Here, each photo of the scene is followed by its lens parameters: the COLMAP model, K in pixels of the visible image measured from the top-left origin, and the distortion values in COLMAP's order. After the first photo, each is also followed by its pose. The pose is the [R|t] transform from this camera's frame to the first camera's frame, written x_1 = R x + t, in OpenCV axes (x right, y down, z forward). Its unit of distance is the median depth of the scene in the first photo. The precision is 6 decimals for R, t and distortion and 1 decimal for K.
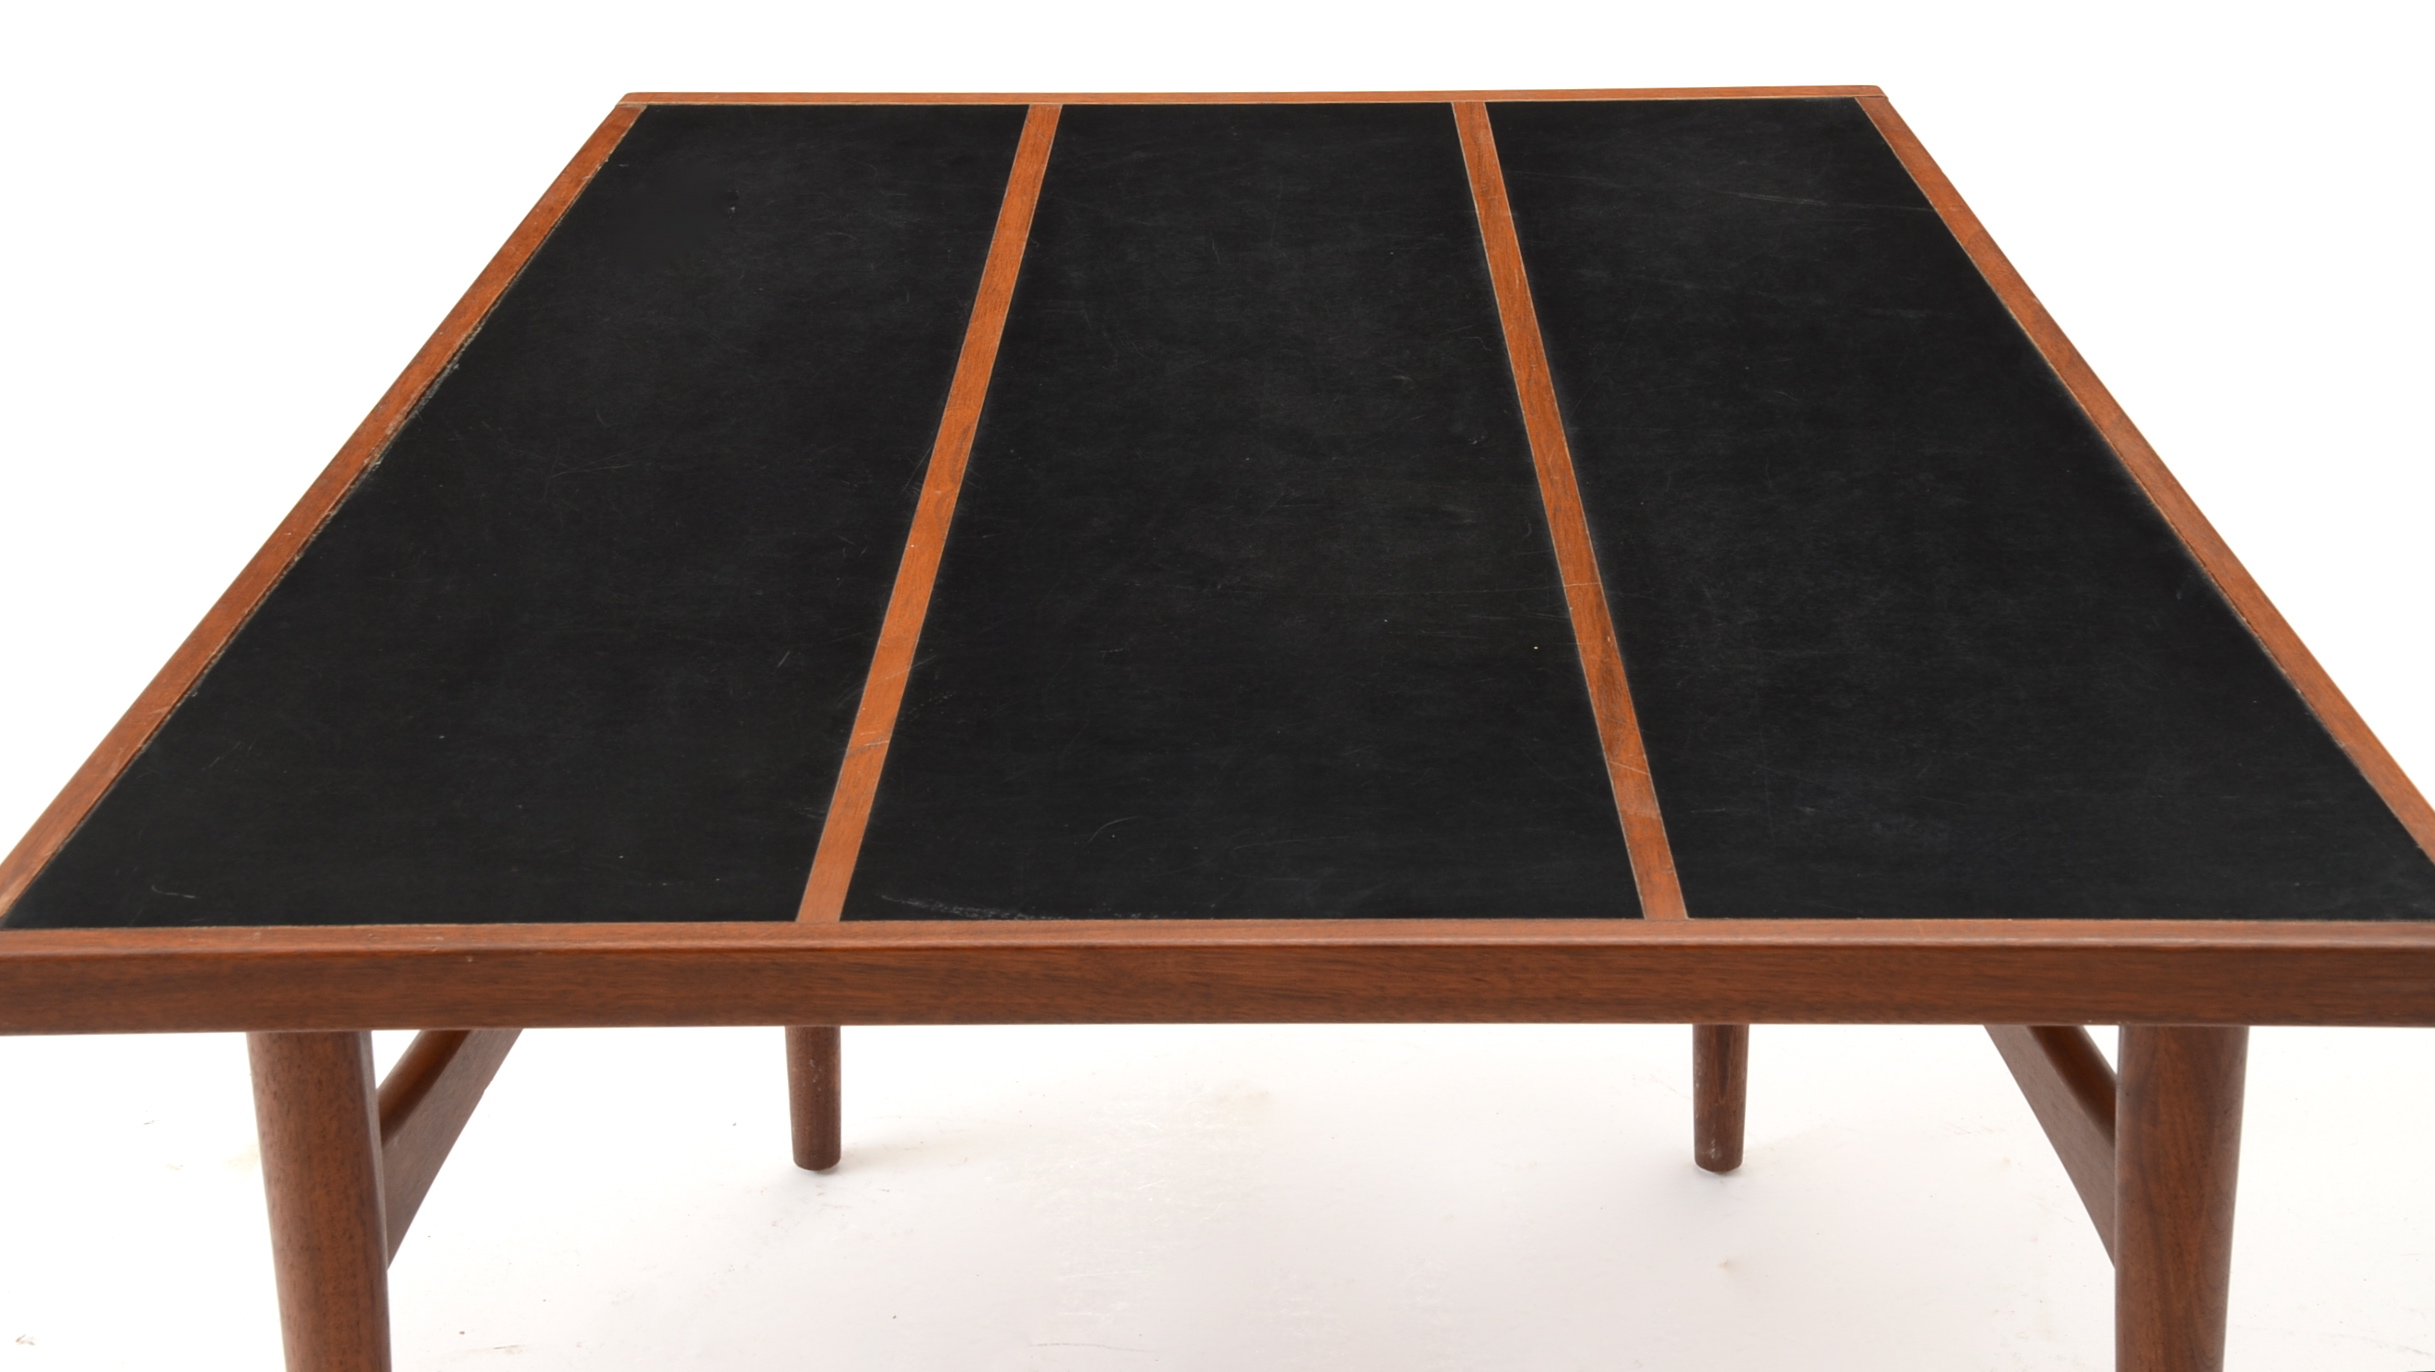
lens RADIAL K [[6597.1, 0, 1236.0], [0, 6597.1, 586.3], [0, 0, 1]] dist [0.541060, 0.166052]
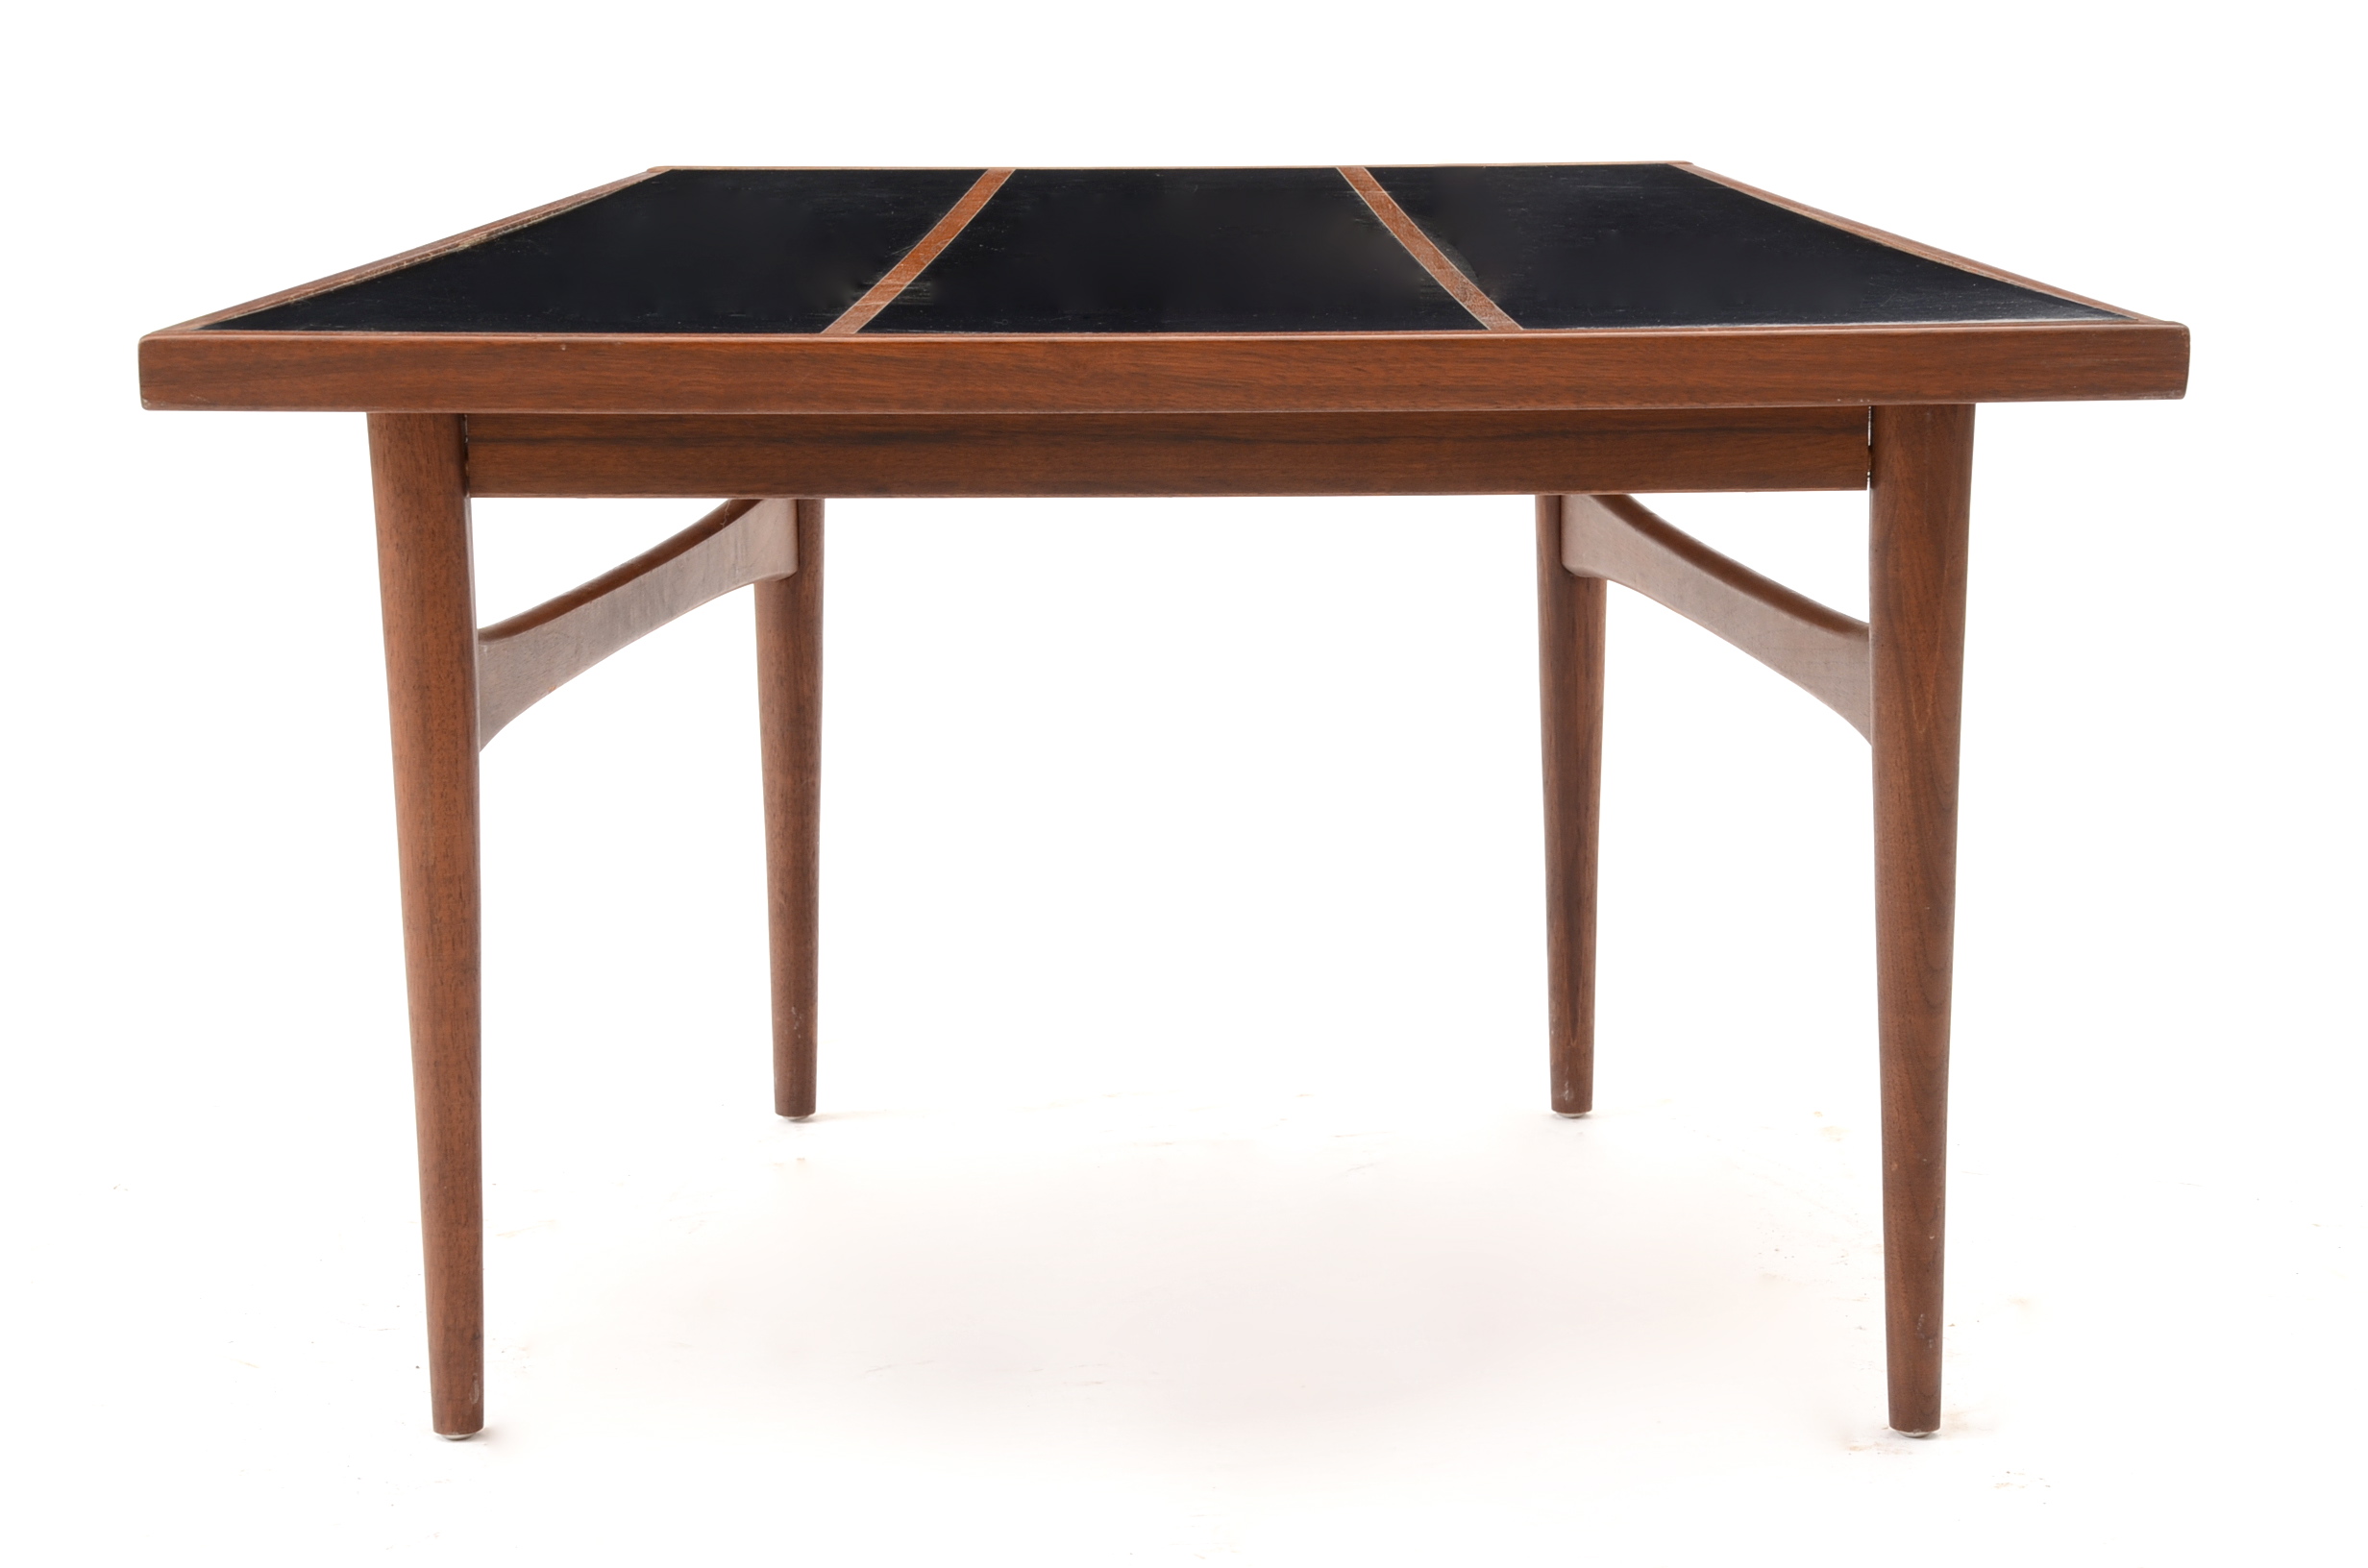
lens RADIAL K [[7001.8, 0, 1222.5], [0, 7001.8, 777.3], [0, 0, 1]] dist [0.637447, 0.362609]
pose [[0.999893, 0.001159, 0.014578, -0.008586], [0.002707, 0.964956, -0.262398, 0.462651], [-0.014371, 0.262410, 0.964849, -0.263637]]
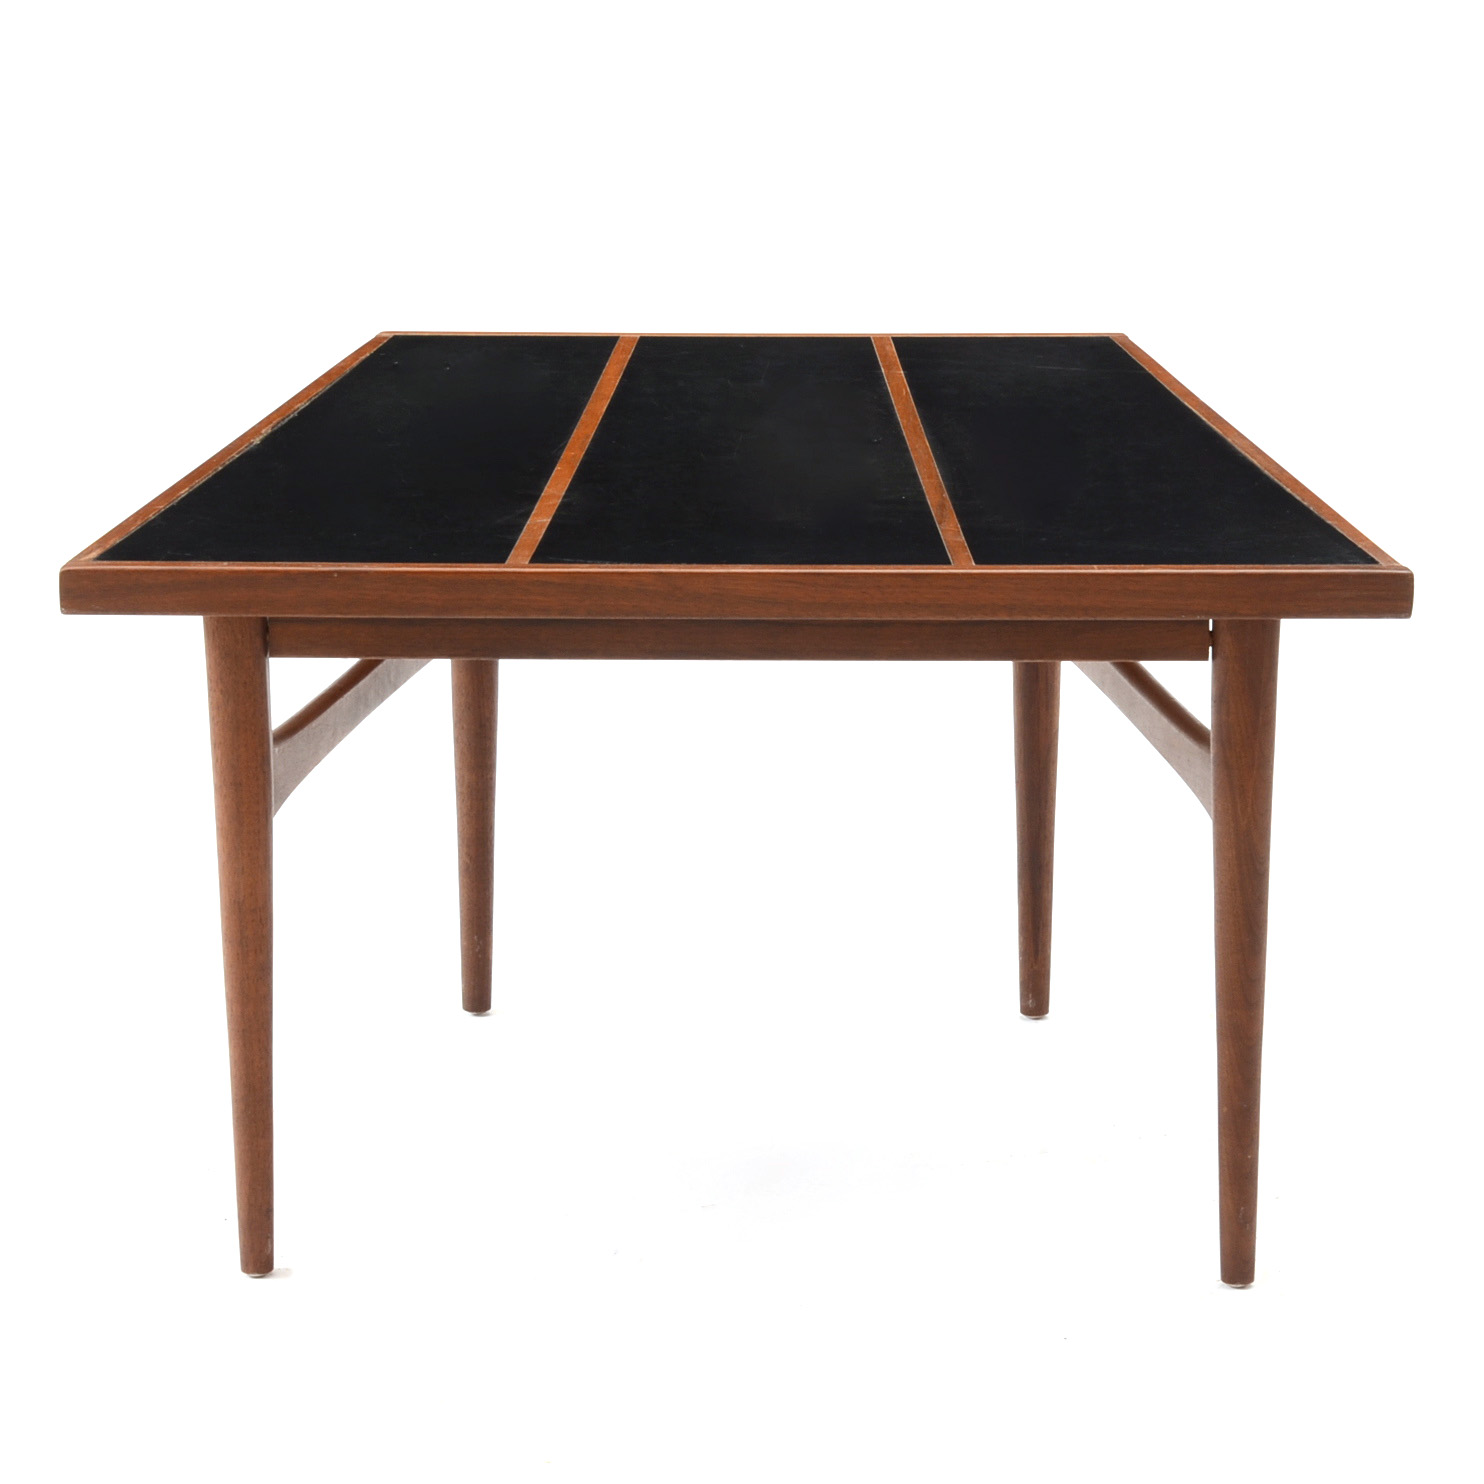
lens RADIAL K [[7338.6, 0, 742.0], [0, 7338.6, 742.0], [0, 0, 1]] dist [0.255653, 9.212161]
pose [[0.999948, 0.009818, -0.002677, 0.007240], [-0.010150, 0.980982, -0.193833, 0.483784], [0.000723, 0.193850, 0.981031, -1.003982]]
